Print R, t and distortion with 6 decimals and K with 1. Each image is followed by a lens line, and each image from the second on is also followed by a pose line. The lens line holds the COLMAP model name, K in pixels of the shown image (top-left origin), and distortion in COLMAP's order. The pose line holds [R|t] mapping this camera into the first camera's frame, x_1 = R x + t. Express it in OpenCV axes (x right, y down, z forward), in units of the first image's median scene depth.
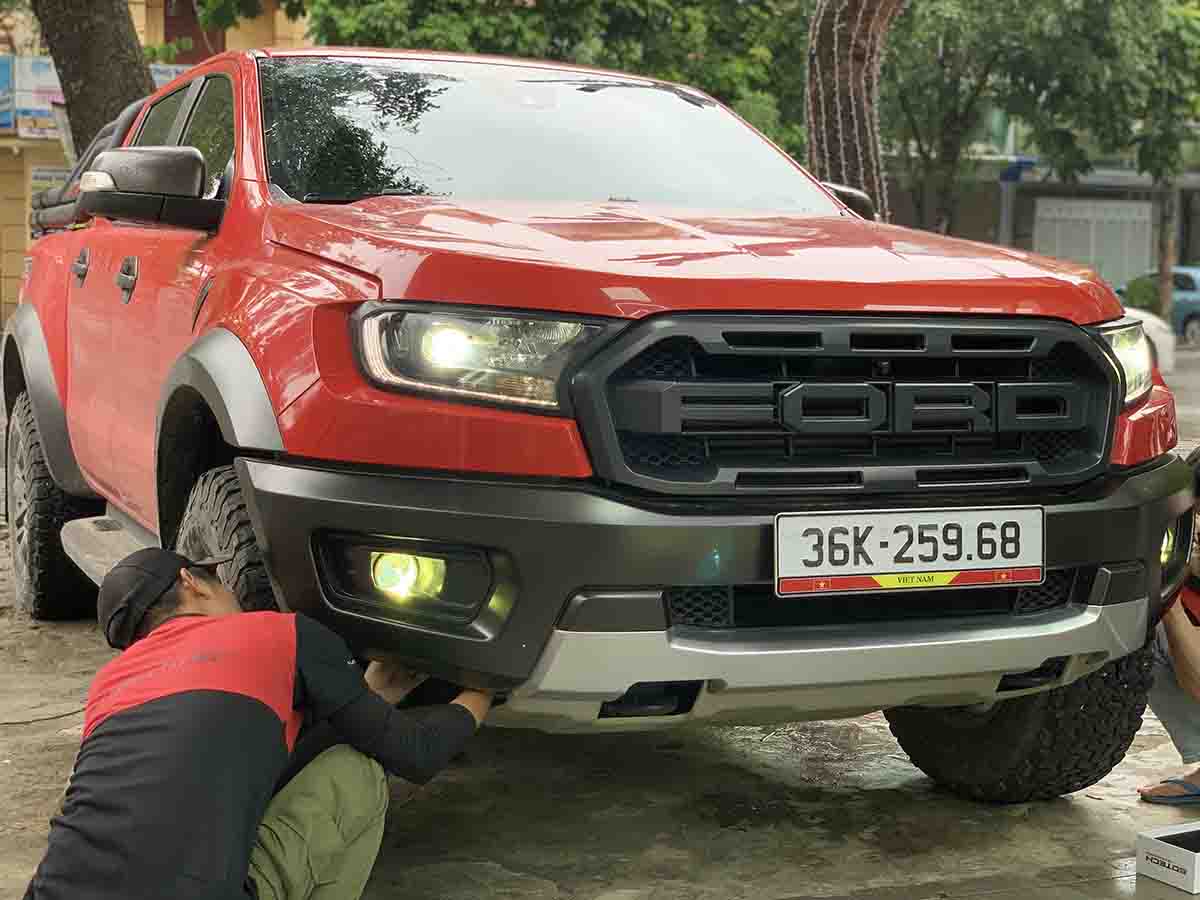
lens RADIAL K [[1813.9, 0, 599.8], [0, 1813.9, 453.0], [0, 0, 1]] dist [0.012329, 0.000000]
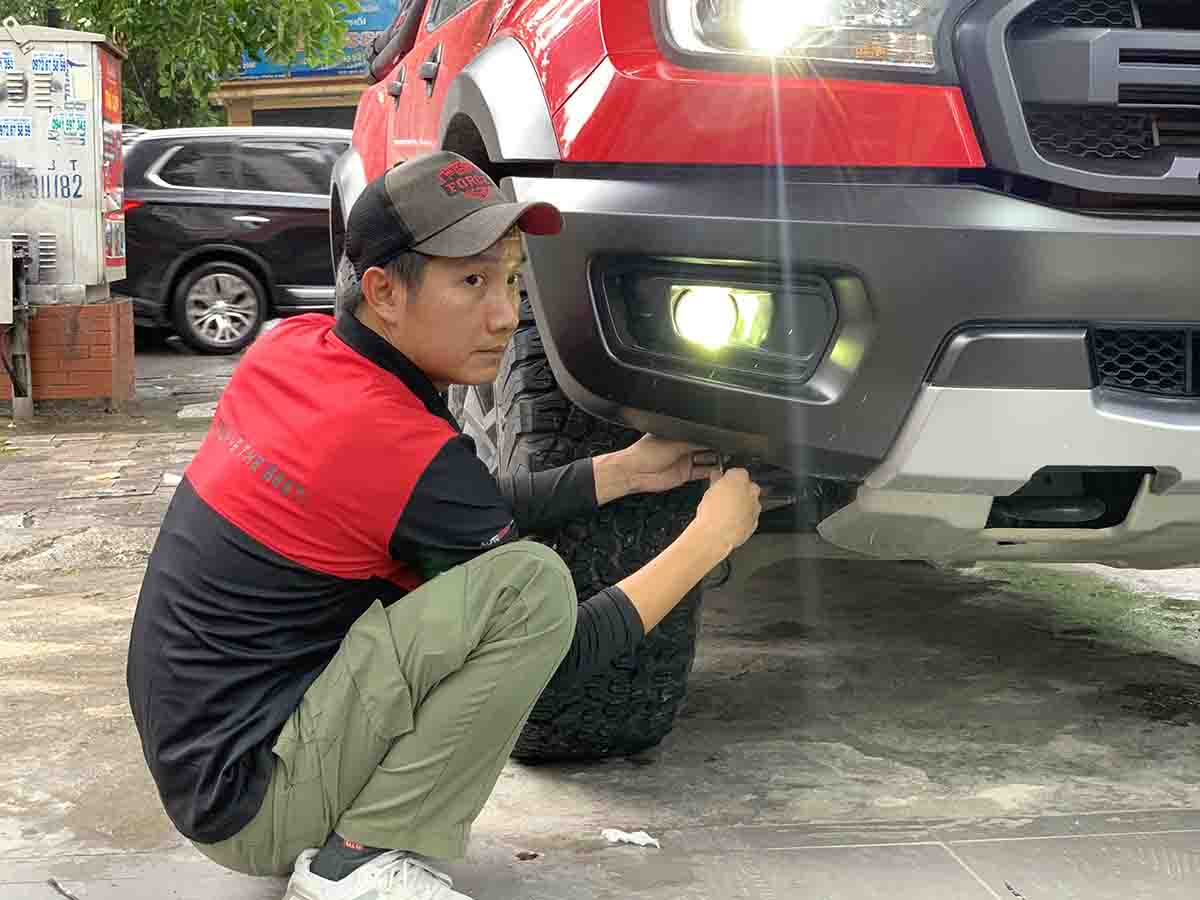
lens RADIAL K [[1813.9, 0, 600.6], [0, 1813.9, 446.0], [0, 0, 1]] dist [0.012329, 0.000000]
pose [[0.977969, 0.014222, -0.208265, -0.001494], [-0.010744, 0.999783, 0.017824, 0.096853], [0.208474, -0.015193, 0.977910, 0.258598]]
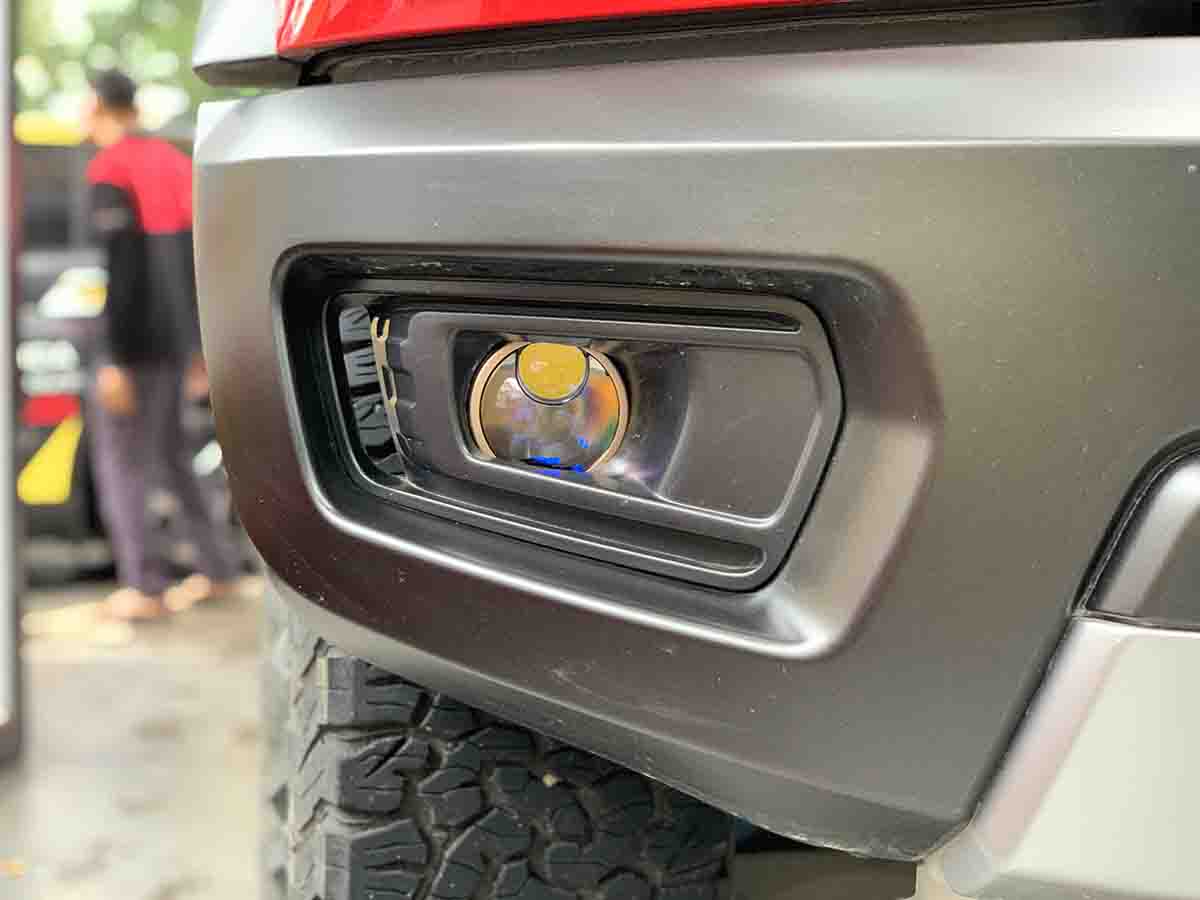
lens RADIAL K [[1813.9, 0, 627.9], [0, 1813.9, 434.6], [0, 0, 1]] dist [0.012329, 0.000000]
pose [[0.933823, 0.021153, -0.357110, 0.002411], [-0.037113, 0.998592, -0.037899, 0.074592], [0.355806, 0.048644, 0.933293, 0.673970]]
